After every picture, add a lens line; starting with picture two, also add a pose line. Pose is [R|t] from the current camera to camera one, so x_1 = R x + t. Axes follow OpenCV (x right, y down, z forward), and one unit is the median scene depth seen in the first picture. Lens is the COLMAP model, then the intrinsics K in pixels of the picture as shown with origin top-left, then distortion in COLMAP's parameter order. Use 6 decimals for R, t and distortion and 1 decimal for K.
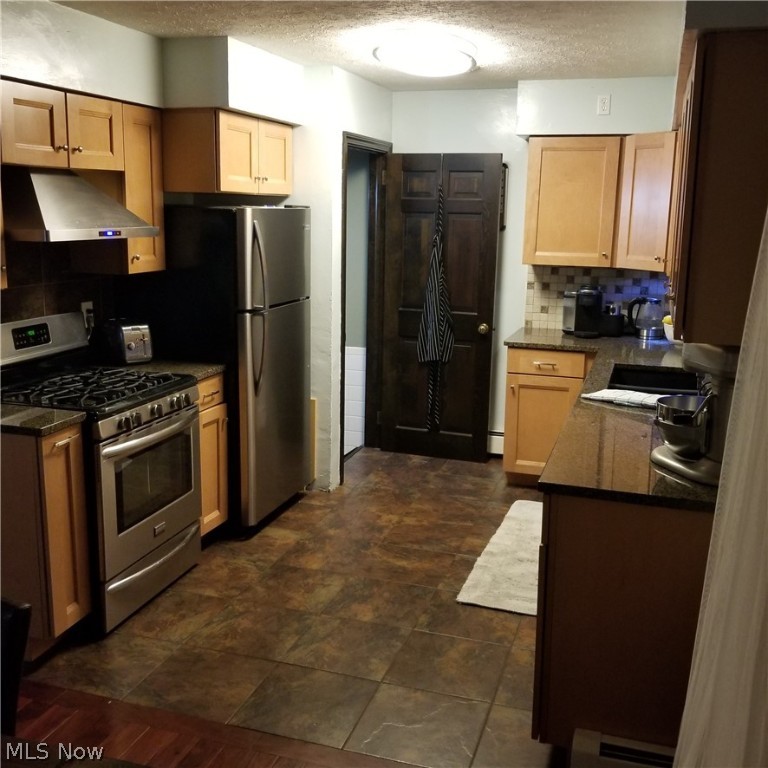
lens RADIAL K [[842.1, 0, 368.3], [0, 842.1, 383.0], [0, 0, 1]] dist [0.012881, 0.009183]
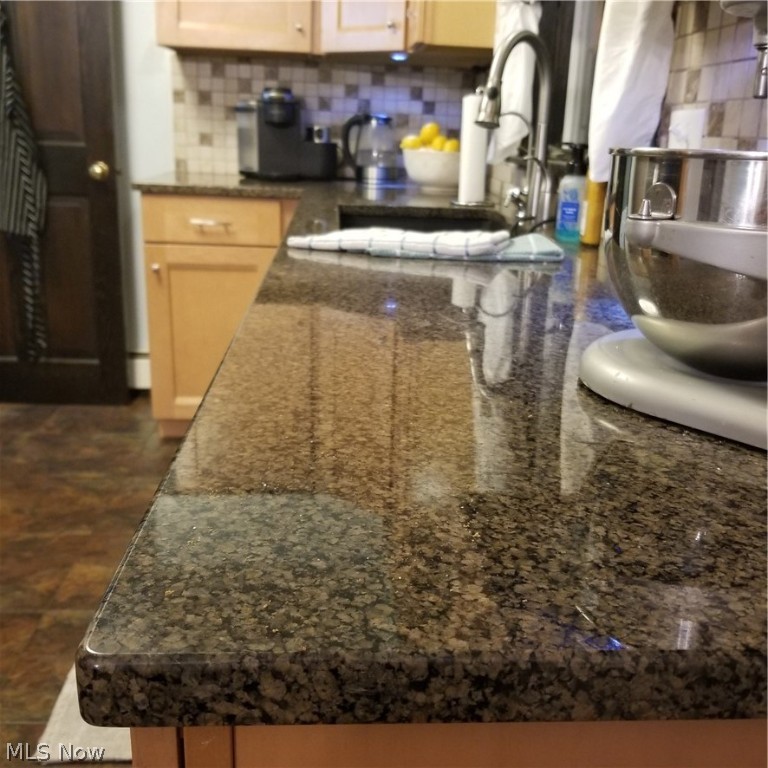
lens RADIAL K [[873.4, 0, 384.0], [0, 873.4, 384.0], [0, 0, 1]] dist [0.148845, -0.413040]
pose [[0.928400, -0.086312, 0.361419, 0.094514], [0.054270, 0.993715, 0.097906, 0.032147], [-0.367598, -0.071281, 0.927249, 0.402709]]
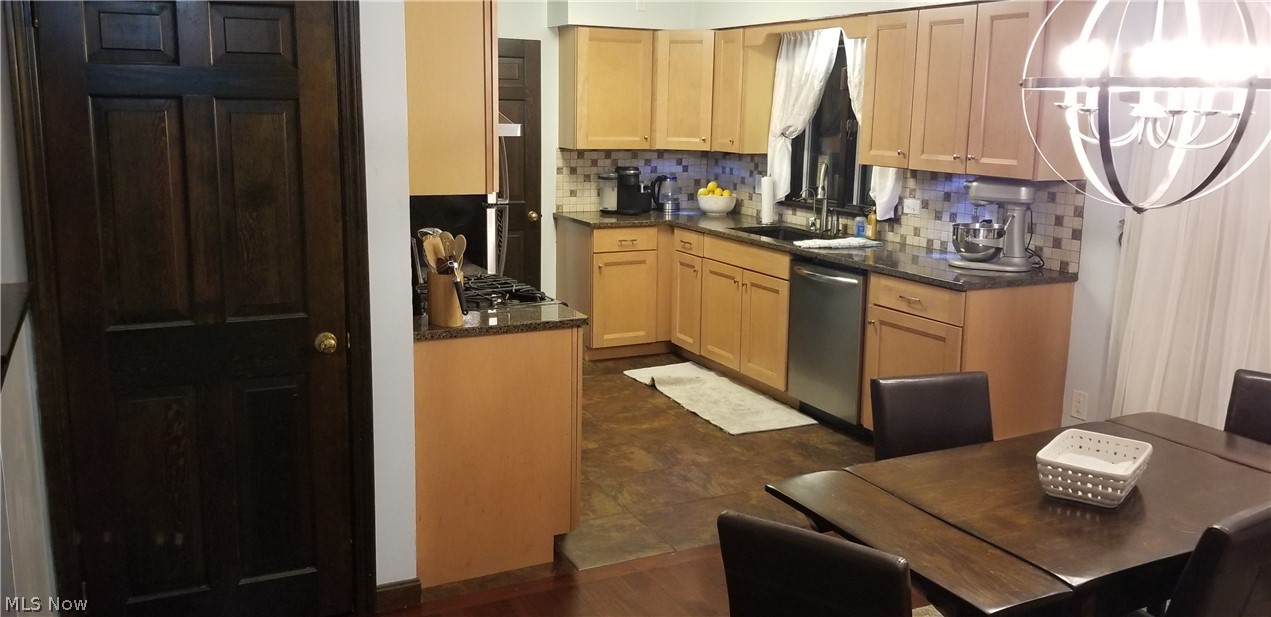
lens RADIAL K [[1085.8, 0, 627.2], [0, 1085.8, 301.6], [0, 0, 1]] dist [0.126309, -0.283288]
pose [[0.709456, -0.134704, 0.691756, -0.748479], [0.141036, 0.988844, 0.047911, -0.011137], [-0.690493, 0.063572, 0.720540, 0.002634]]
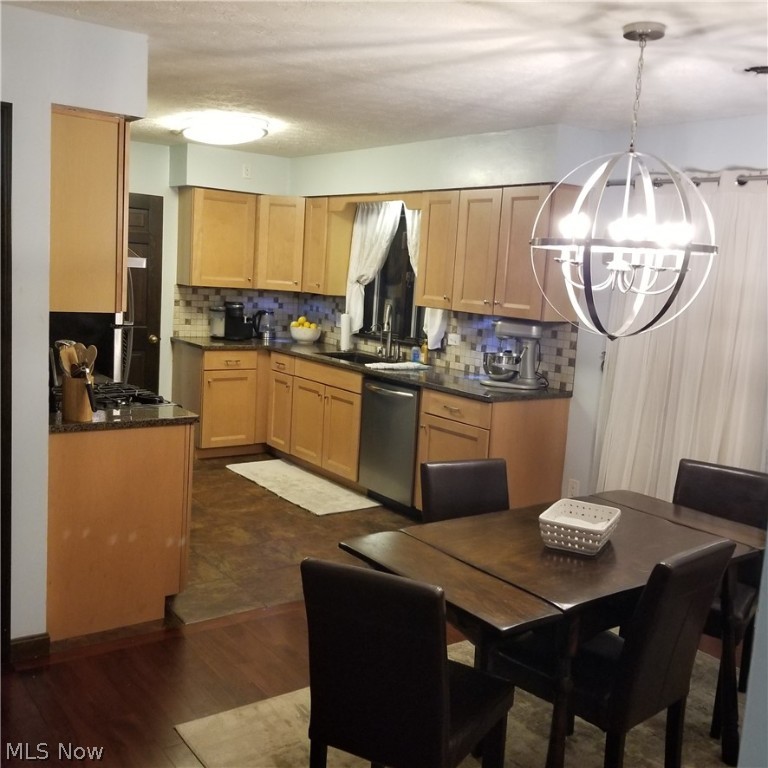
lens RADIAL K [[873.4, 0, 384.0], [0, 873.4, 384.0], [0, 0, 1]] dist [0.148845, -0.413040]
pose [[0.581552, -0.092366, 0.808248, -0.761214], [0.116392, 0.992759, 0.029706, 0.000895], [-0.805140, 0.076798, 0.588092, -0.006731]]
